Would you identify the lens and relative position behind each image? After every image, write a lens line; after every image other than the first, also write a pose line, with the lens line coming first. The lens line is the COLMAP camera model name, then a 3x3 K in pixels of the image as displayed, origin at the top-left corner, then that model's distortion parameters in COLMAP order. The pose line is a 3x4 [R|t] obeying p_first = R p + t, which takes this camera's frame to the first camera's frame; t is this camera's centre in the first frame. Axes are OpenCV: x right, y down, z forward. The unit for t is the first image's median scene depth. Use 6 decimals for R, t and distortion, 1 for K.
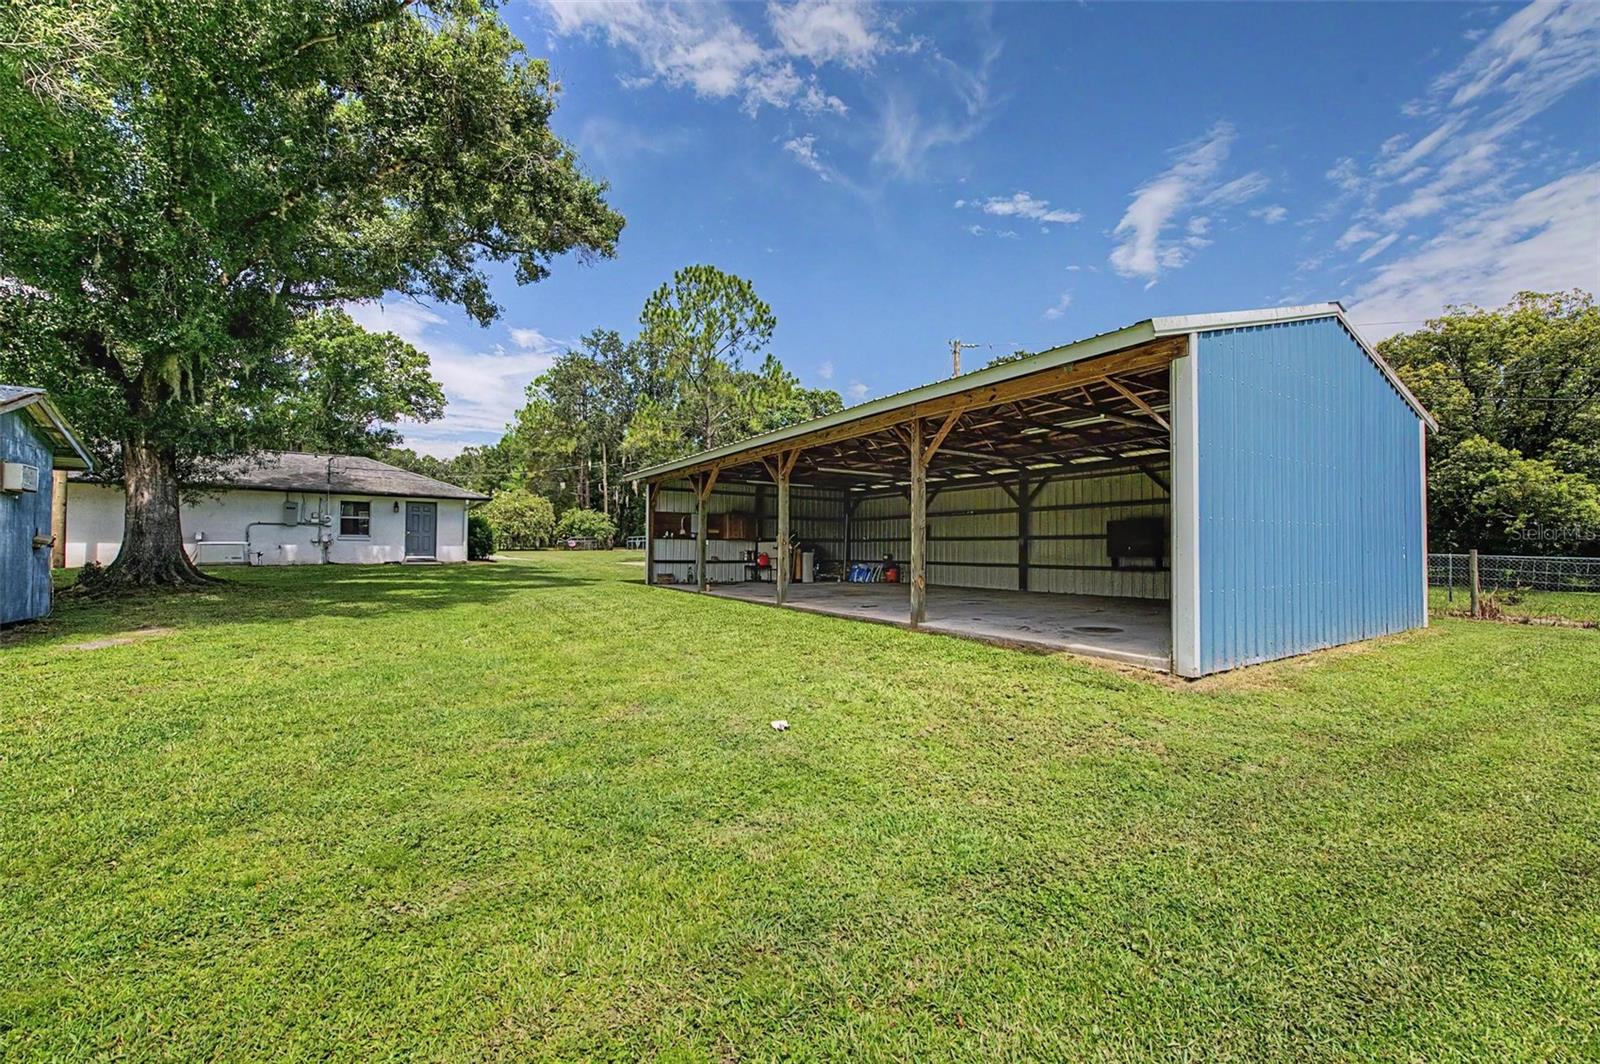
lens RADIAL K [[636.7, 0, 791.9], [0, 636.7, 529.4], [0, 0, 1]] dist [-0.013371, 0.000476]
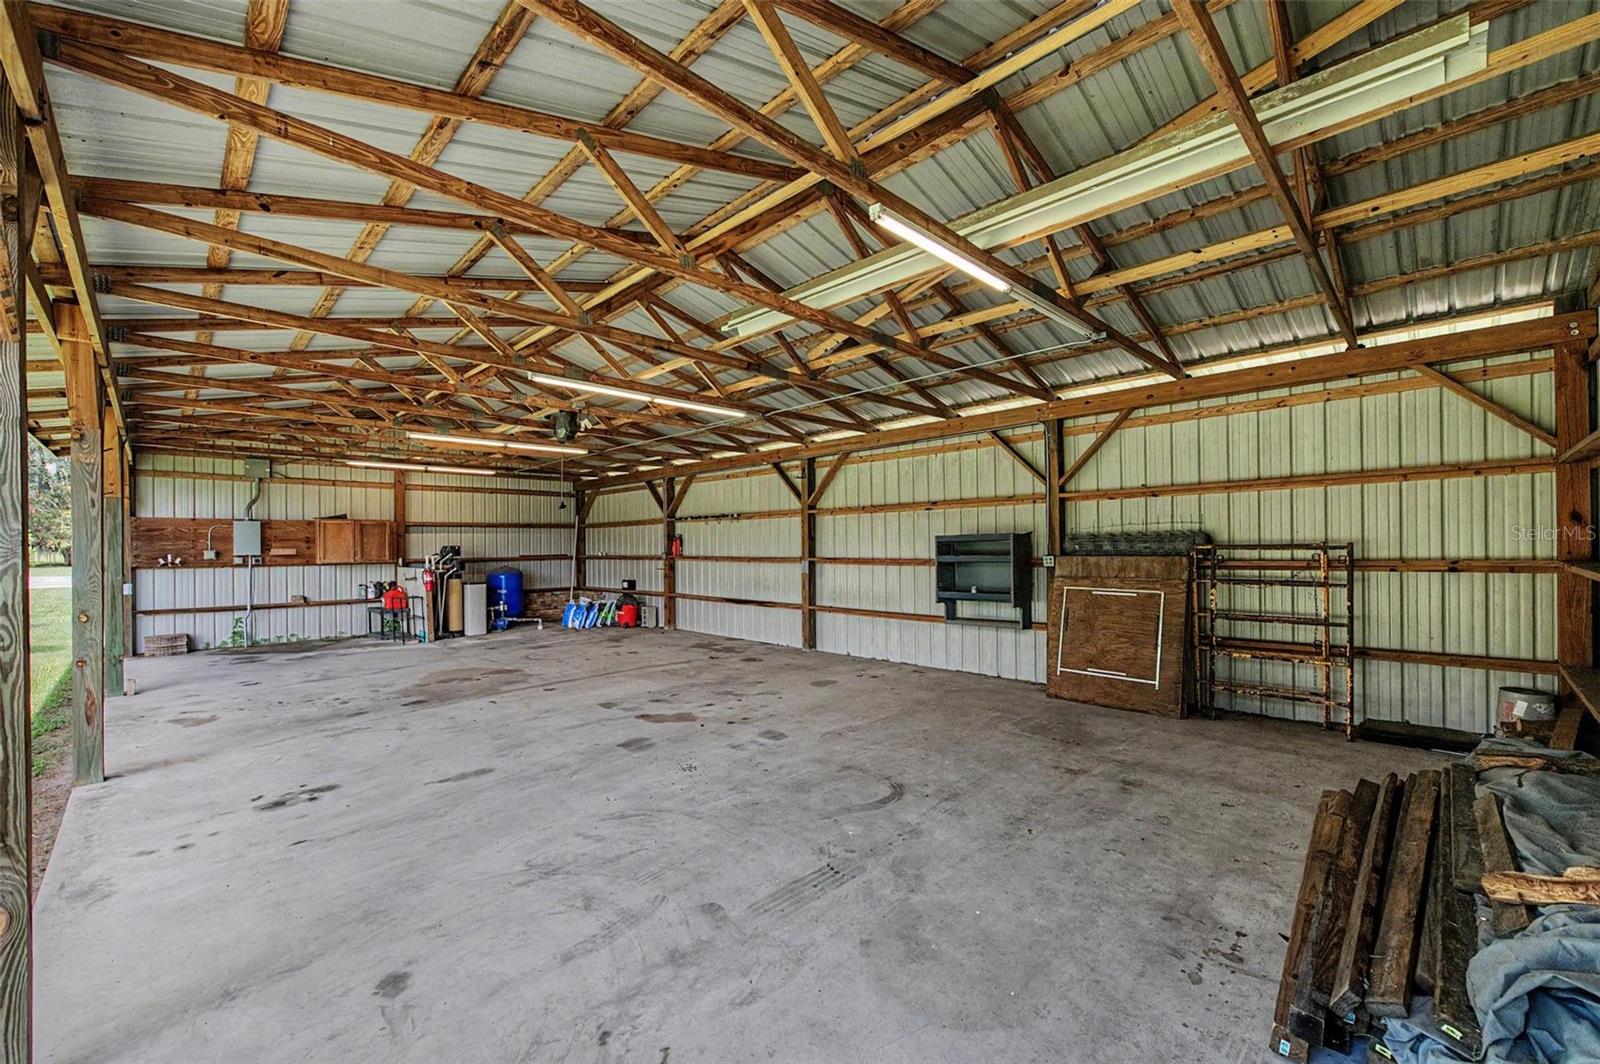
lens RADIAL K [[649.6, 0, 802.7], [0, 649.6, 540.9], [0, 0, 1]] dist [0.011214, -0.000927]
pose [[0.976740, -0.016984, 0.213752, 0.201523], [0.010394, 0.999437, 0.031914, -0.020346], [-0.214174, -0.028950, 0.976366, 0.365307]]
